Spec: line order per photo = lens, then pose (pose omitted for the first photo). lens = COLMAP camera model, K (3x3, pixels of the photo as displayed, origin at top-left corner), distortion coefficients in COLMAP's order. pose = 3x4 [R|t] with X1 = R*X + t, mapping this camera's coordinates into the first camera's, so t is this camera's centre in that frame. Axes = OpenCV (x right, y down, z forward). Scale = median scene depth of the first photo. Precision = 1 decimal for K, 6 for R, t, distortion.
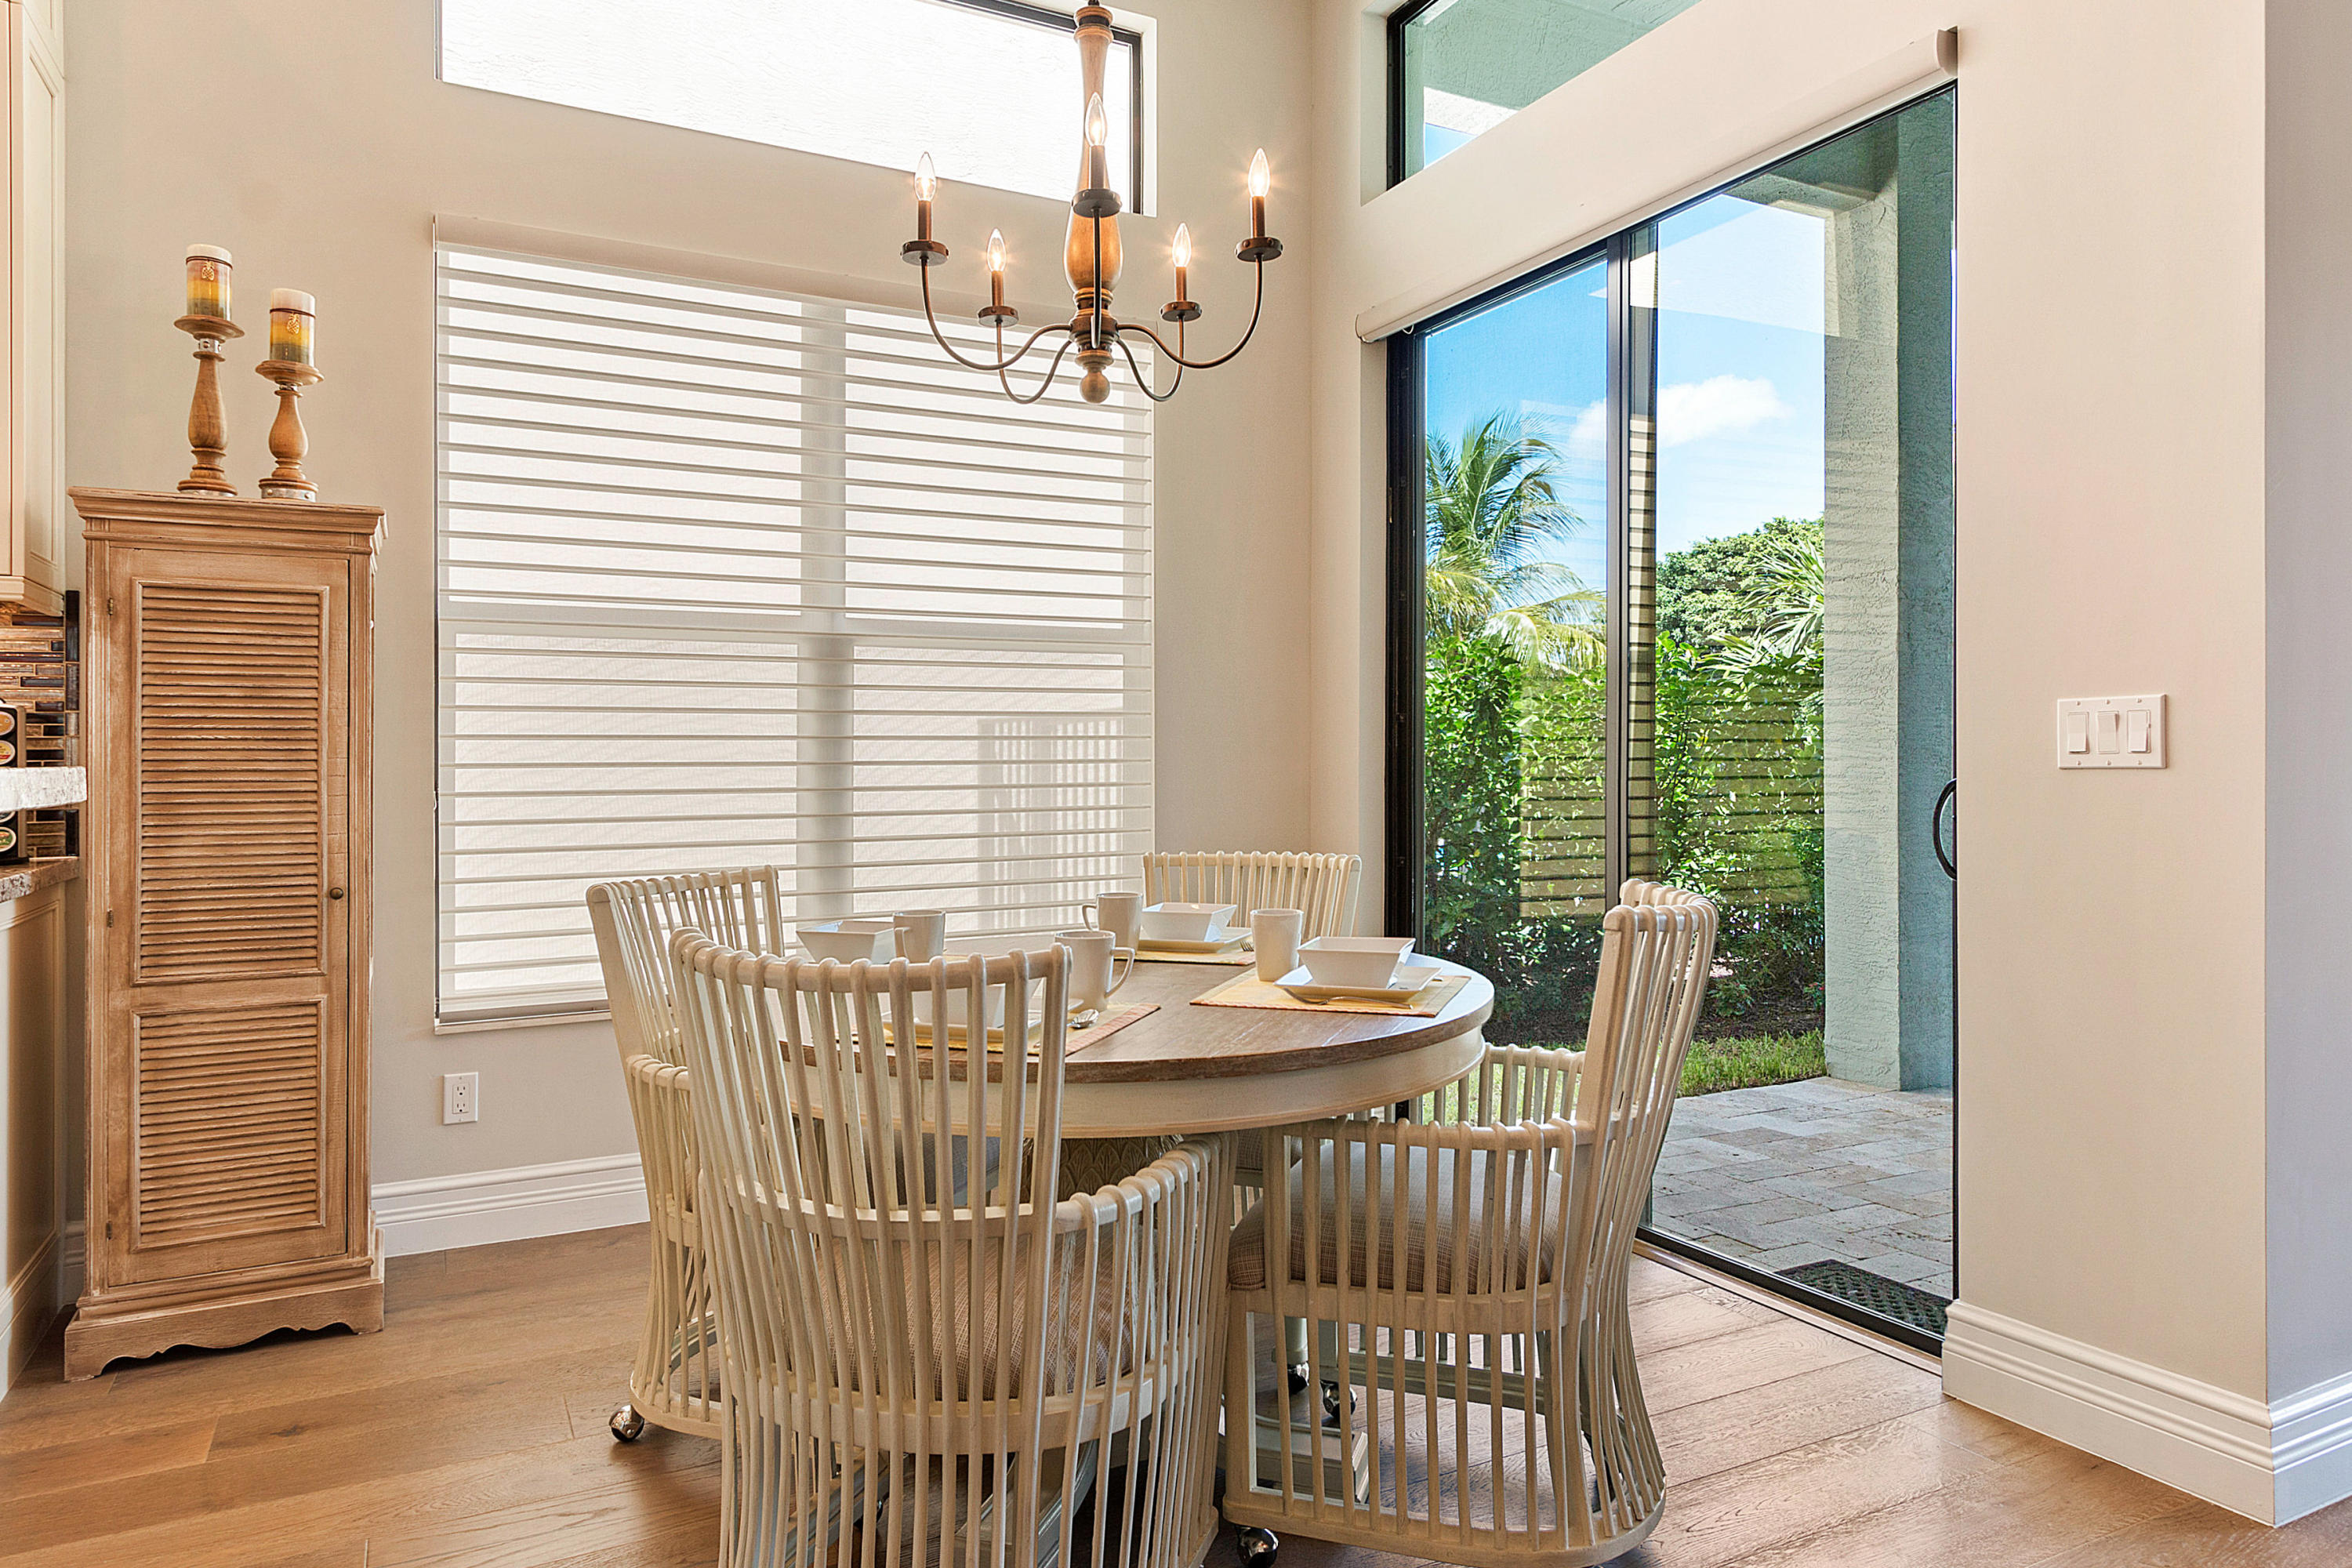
lens RADIAL K [[1452.5, 0, 1176.0], [0, 1452.5, 784.0], [0, 0, 1]] dist [0.001957, 0.000088]
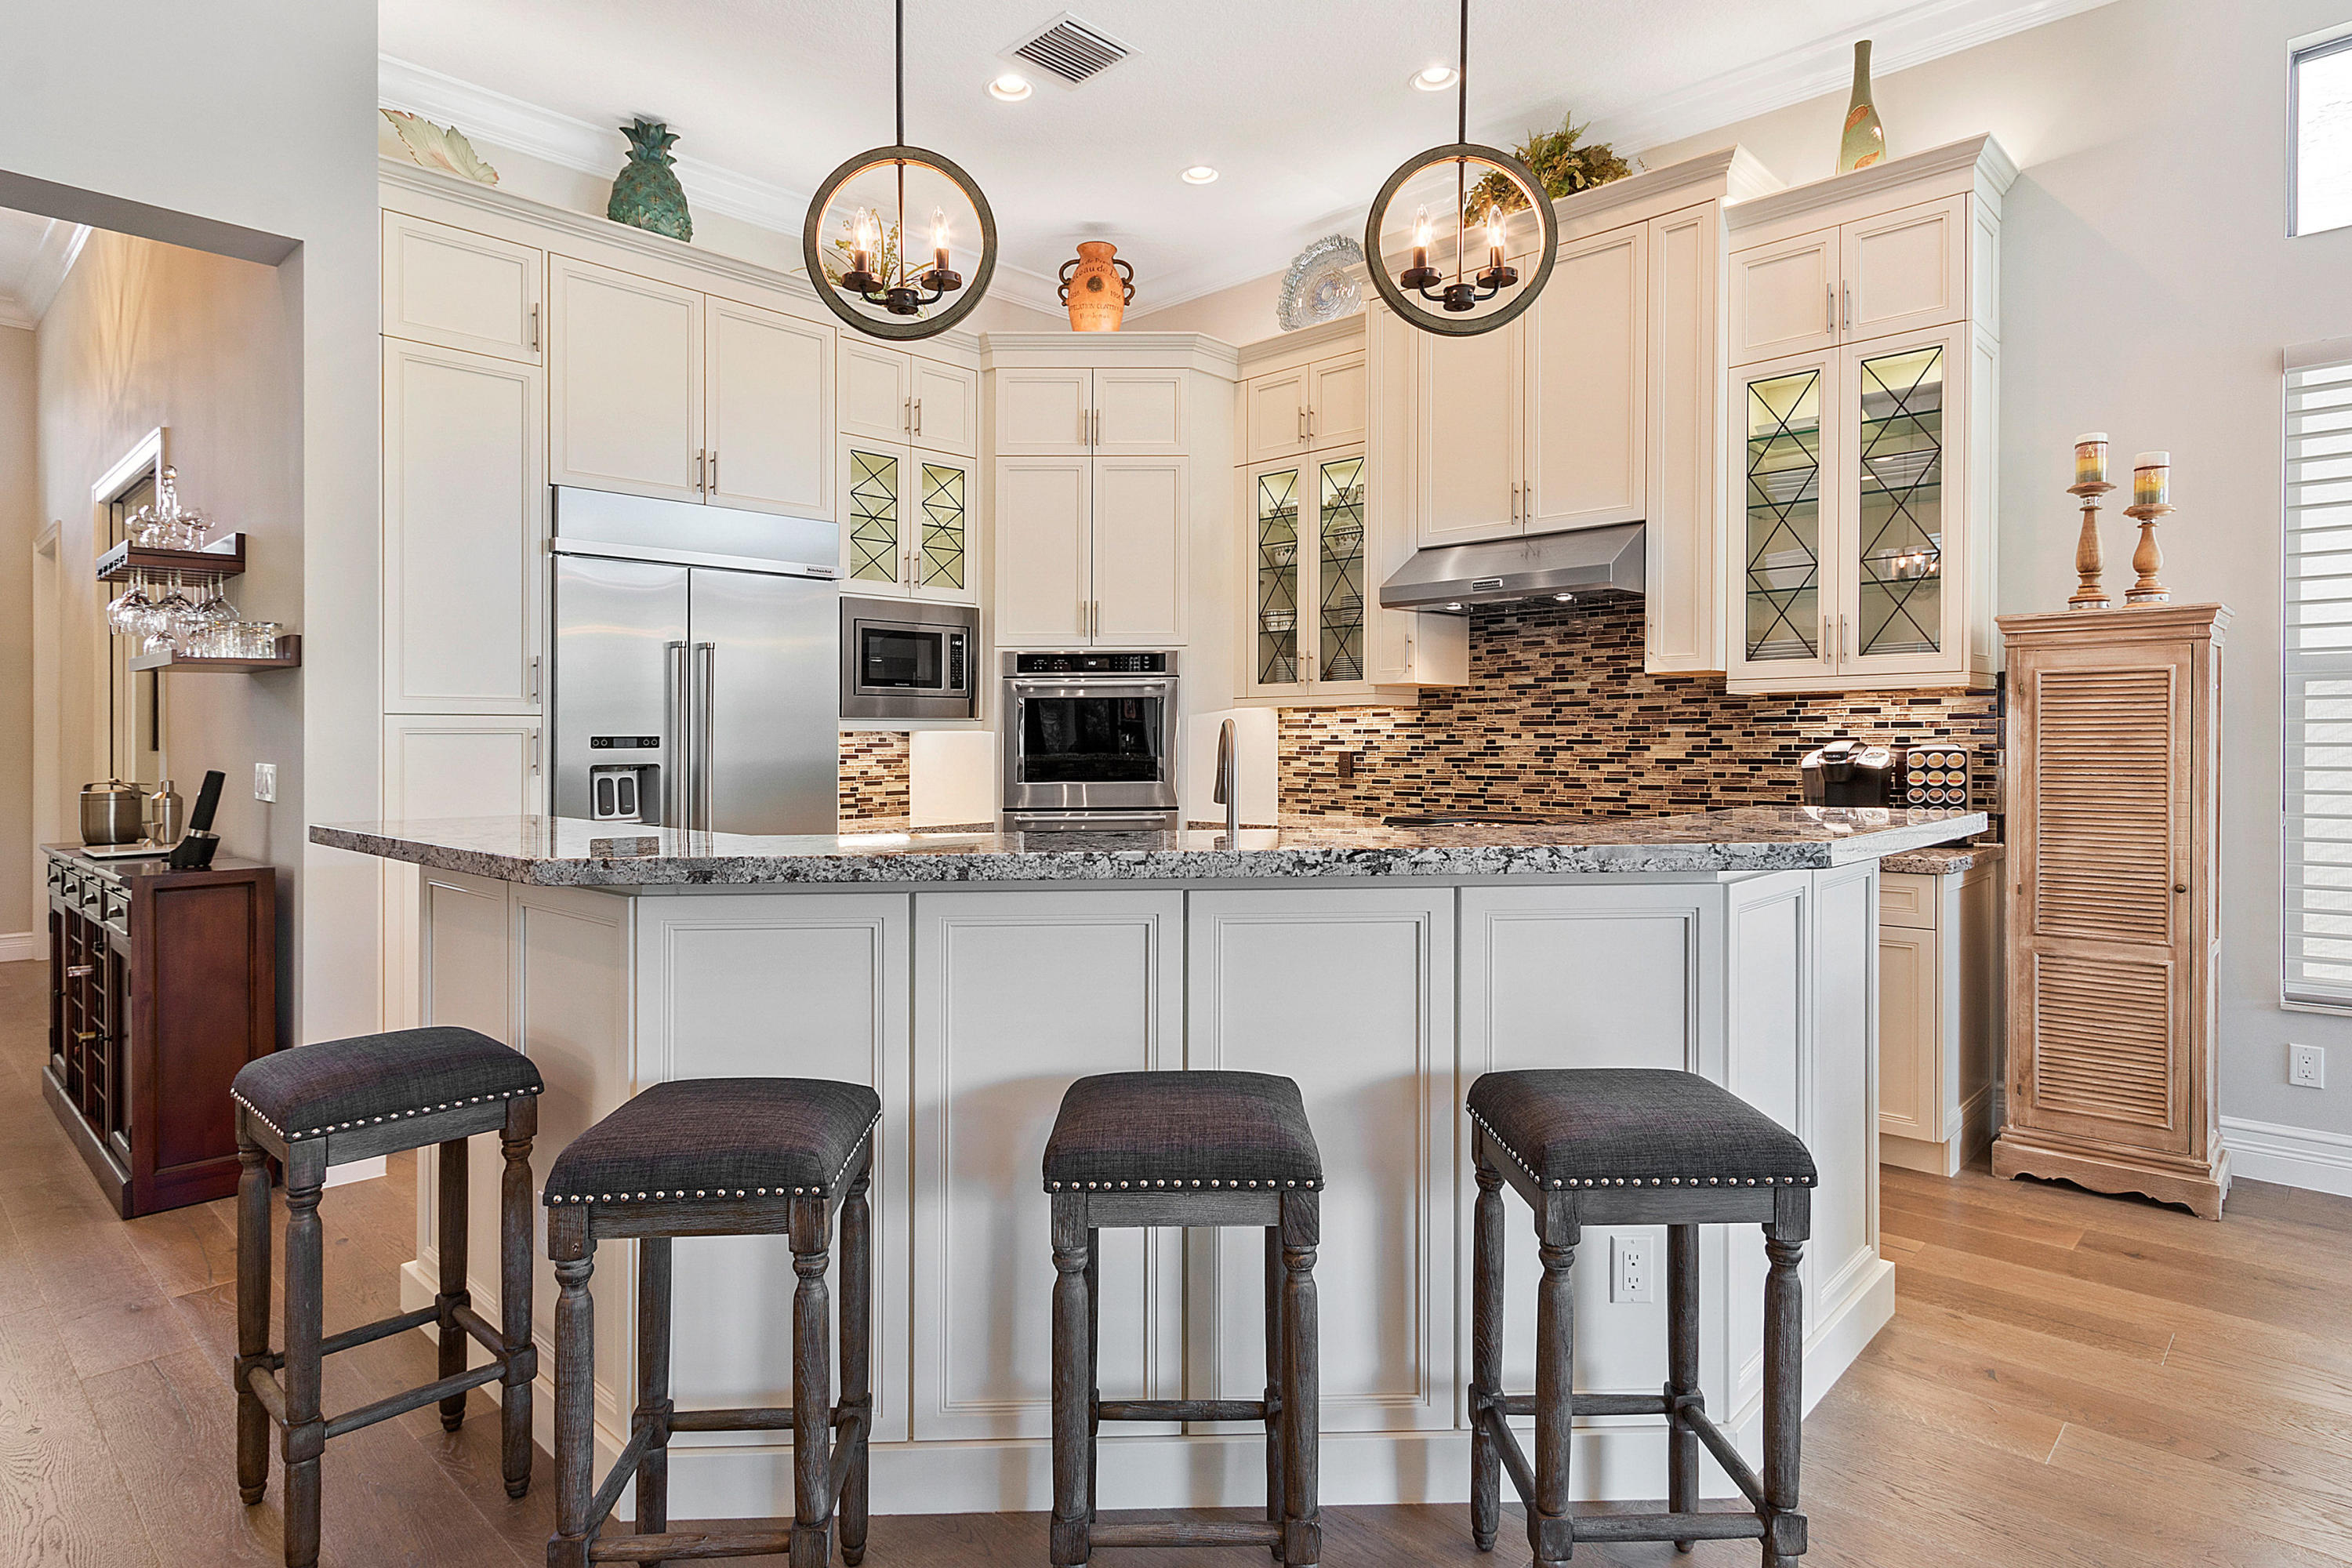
lens RADIAL K [[1290.5, 0, 1170.0], [0, 1290.5, 732.4], [0, 0, 1]] dist [0.023433, -0.000848]
pose [[0.325384, -0.001862, -0.945580, 0.279753], [-0.008810, 0.999949, -0.005001, -0.057584], [0.945541, 0.009958, 0.325351, -0.304313]]
